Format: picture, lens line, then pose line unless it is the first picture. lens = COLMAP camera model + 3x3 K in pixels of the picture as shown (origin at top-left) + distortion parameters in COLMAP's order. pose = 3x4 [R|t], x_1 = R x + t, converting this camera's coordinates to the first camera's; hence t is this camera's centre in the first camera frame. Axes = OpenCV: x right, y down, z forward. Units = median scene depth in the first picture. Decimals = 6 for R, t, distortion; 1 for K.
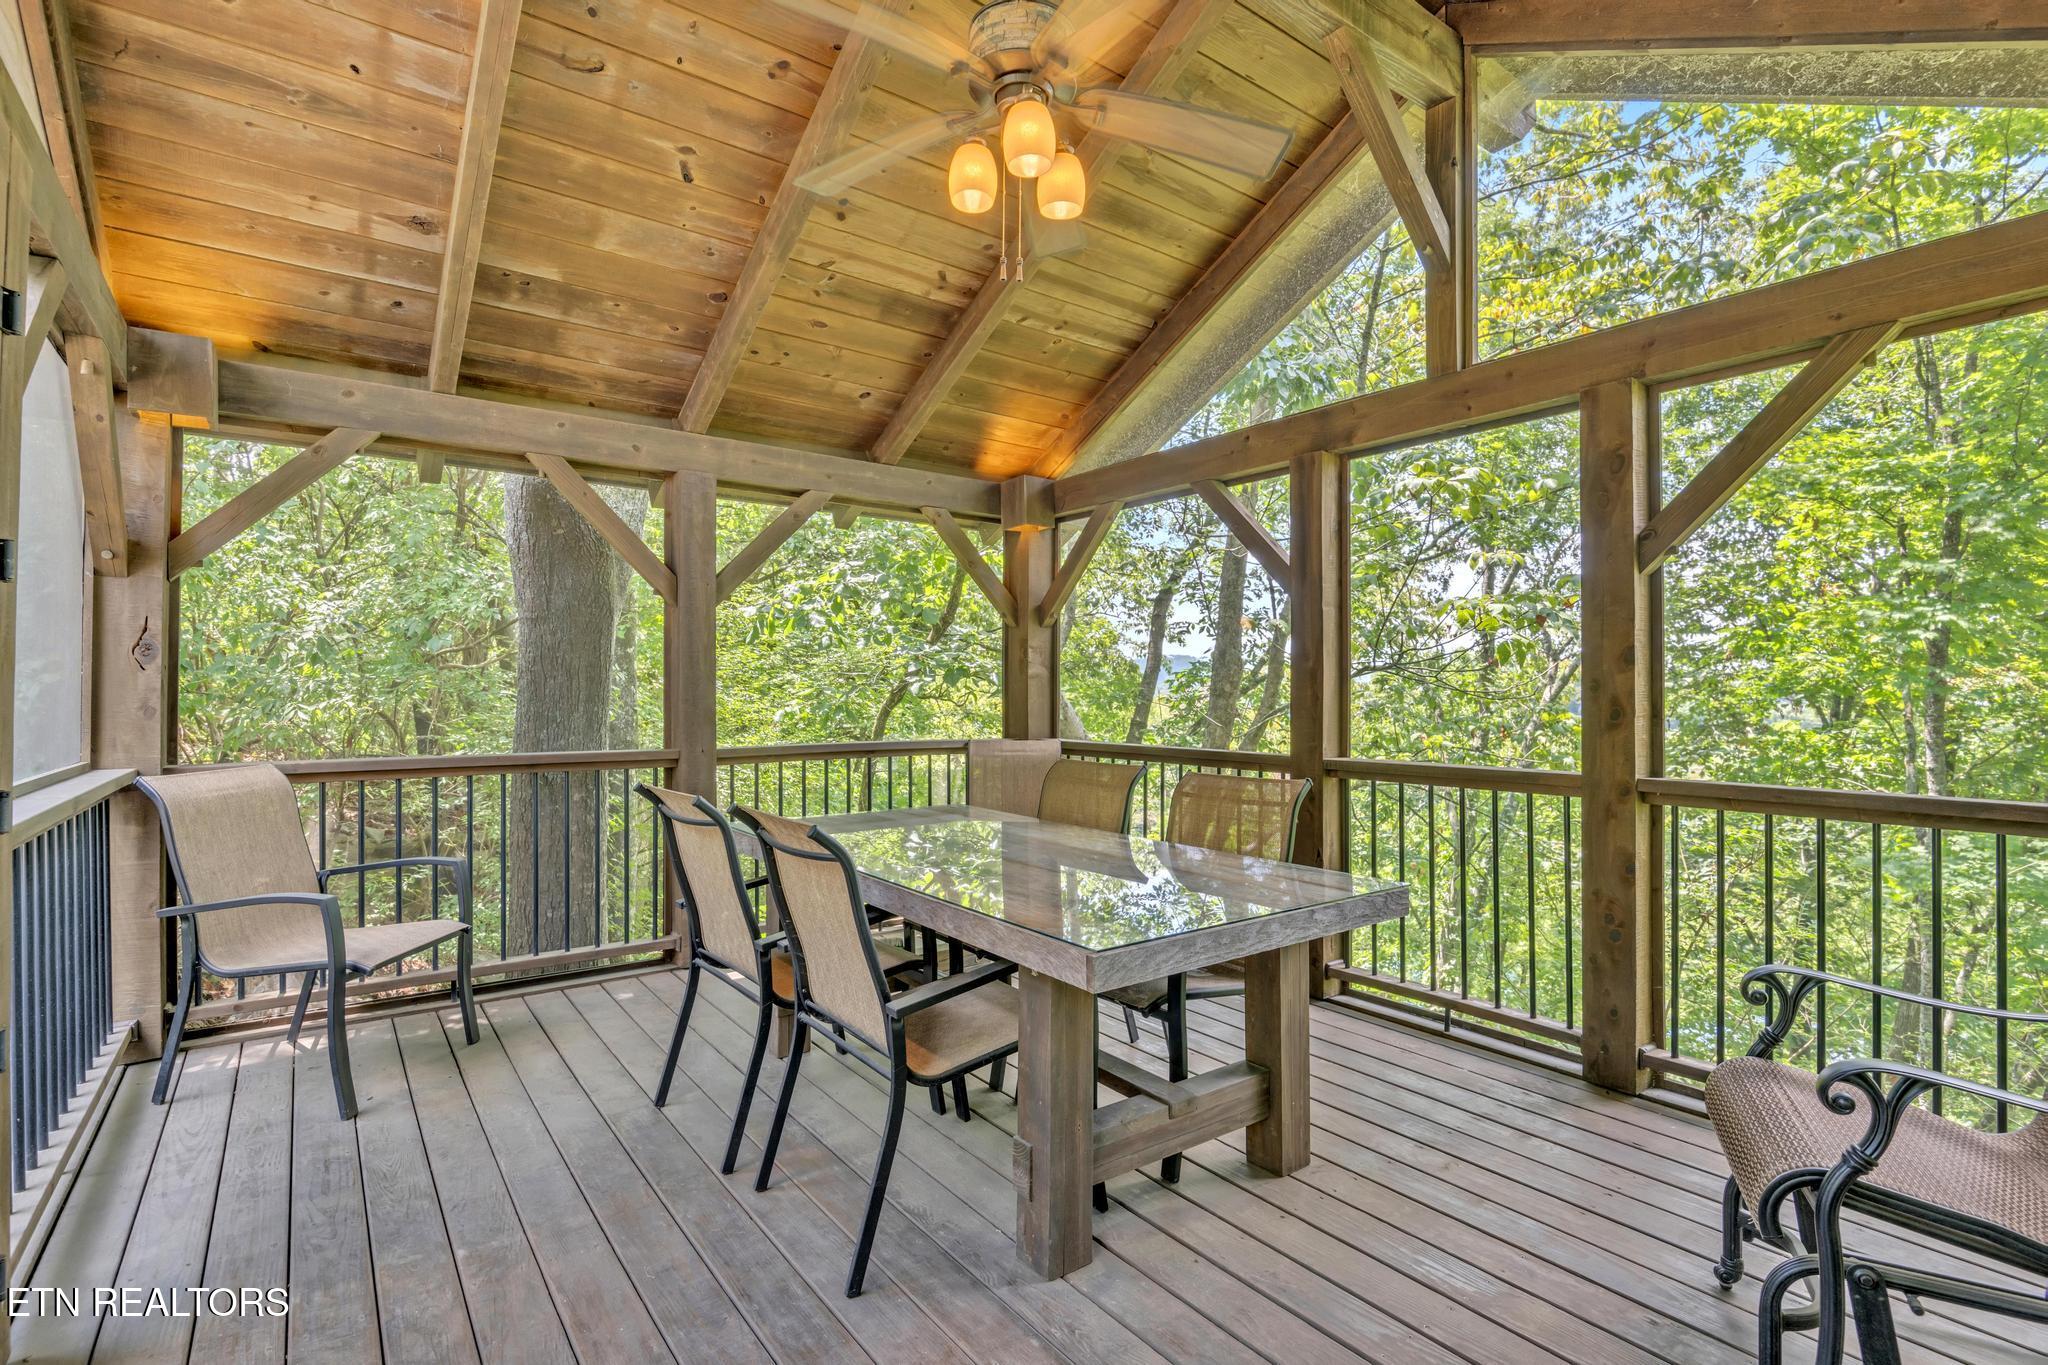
lens RADIAL K [[951.5, 0, 1024.0], [0, 951.5, 682.5], [0, 0, 1]] dist [-0.000242, -0.009586]
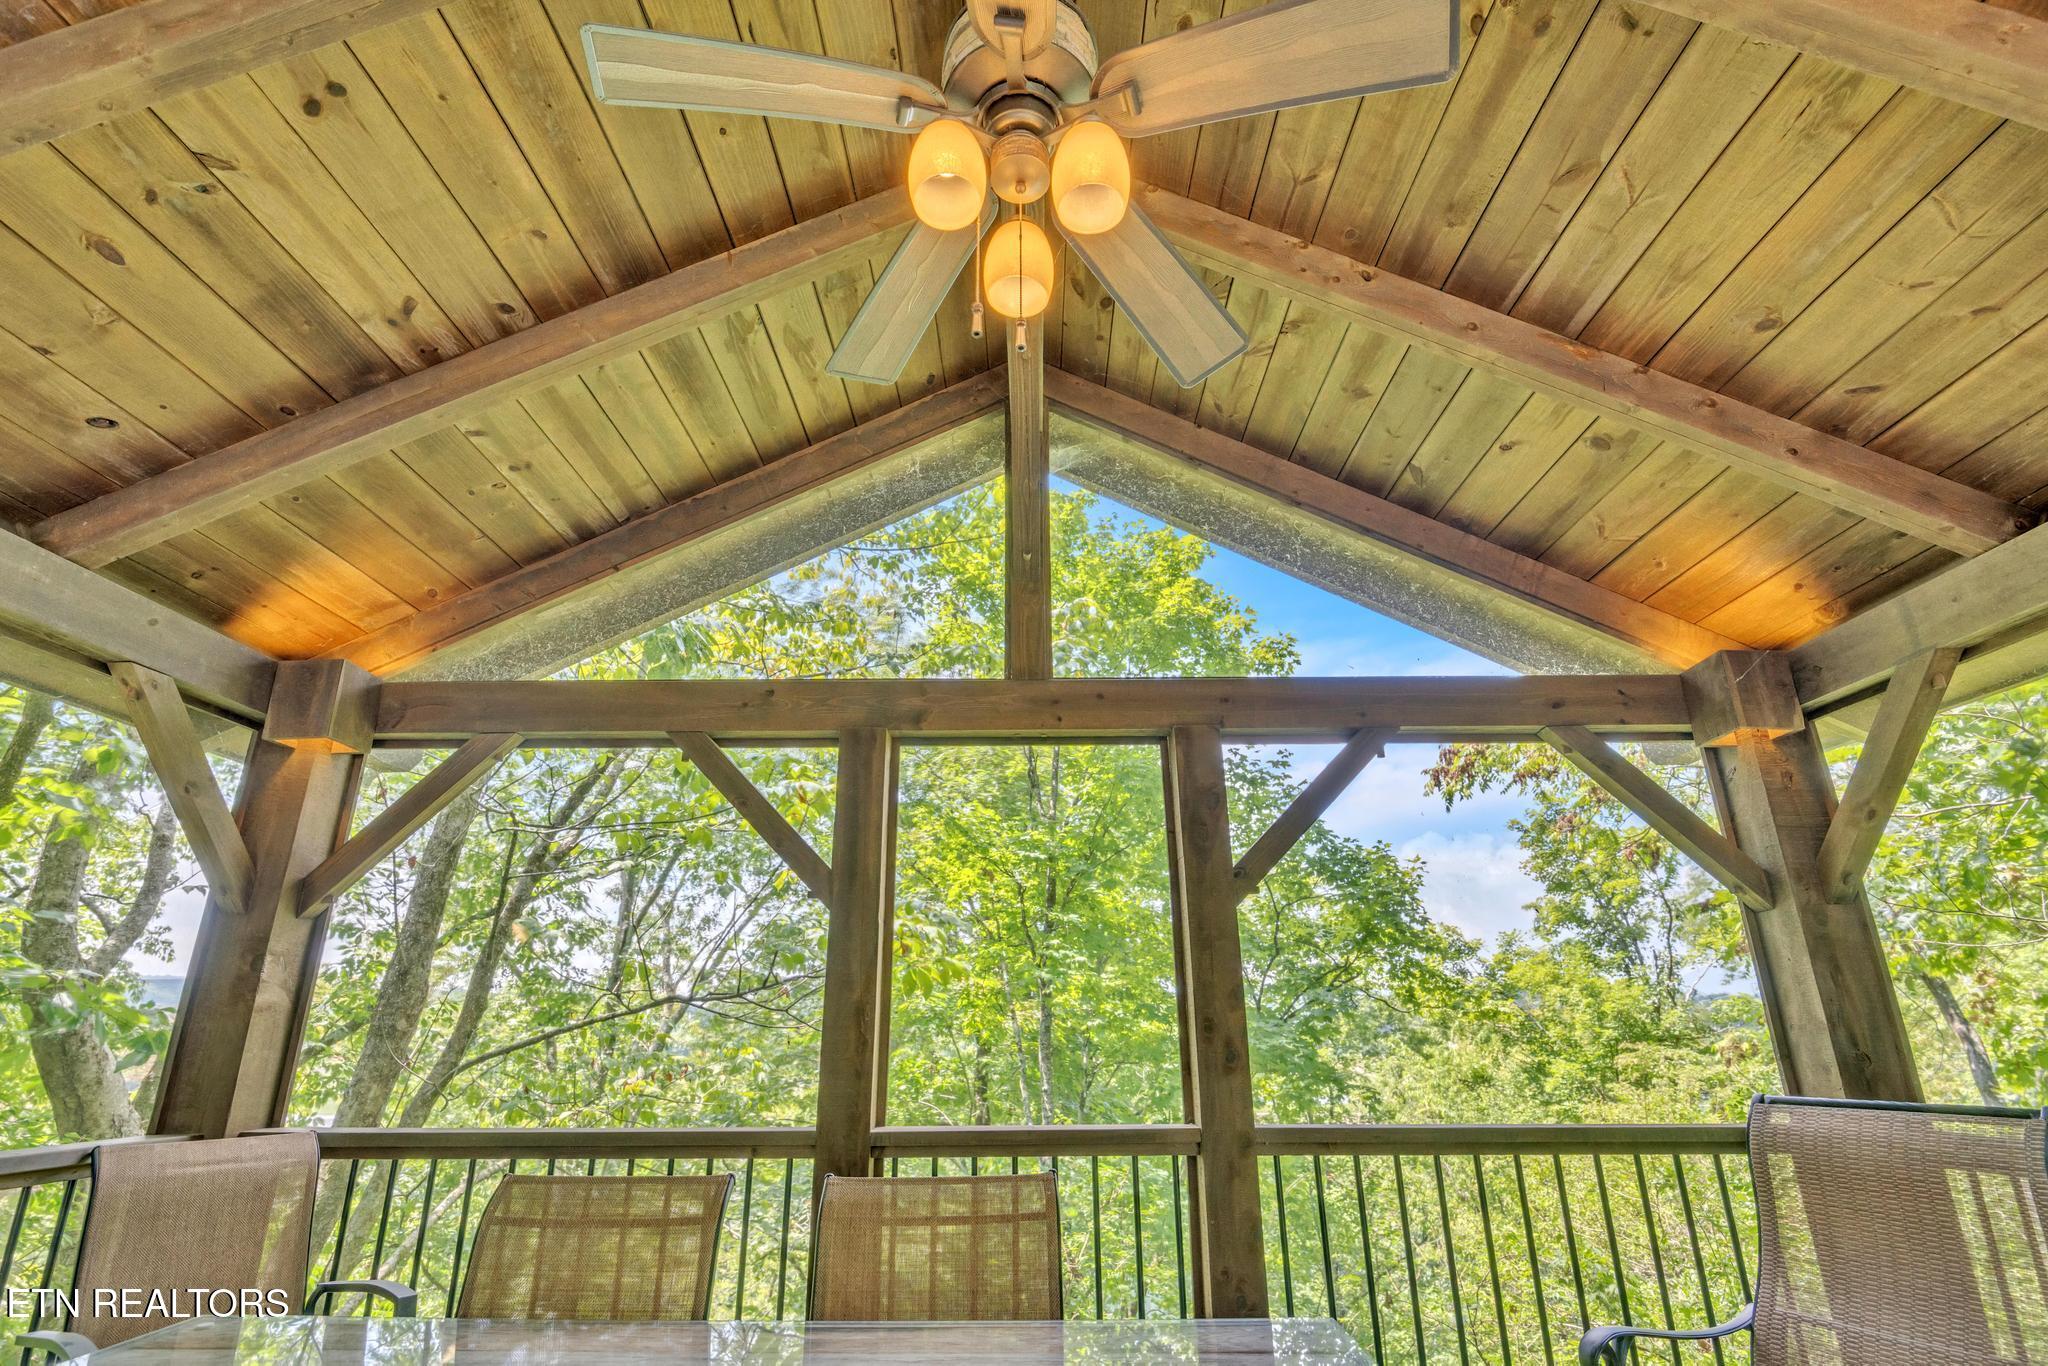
lens RADIAL K [[951.5, 0, 1024.0], [0, 951.5, 683.0], [0, 0, 1]] dist [-0.000242, -0.009586]
pose [[0.602607, 0.261253, 0.754063, -0.233091], [0.001776, 0.944455, -0.328636, -0.004926], [-0.798036, 0.199377, 0.568672, 0.383132]]
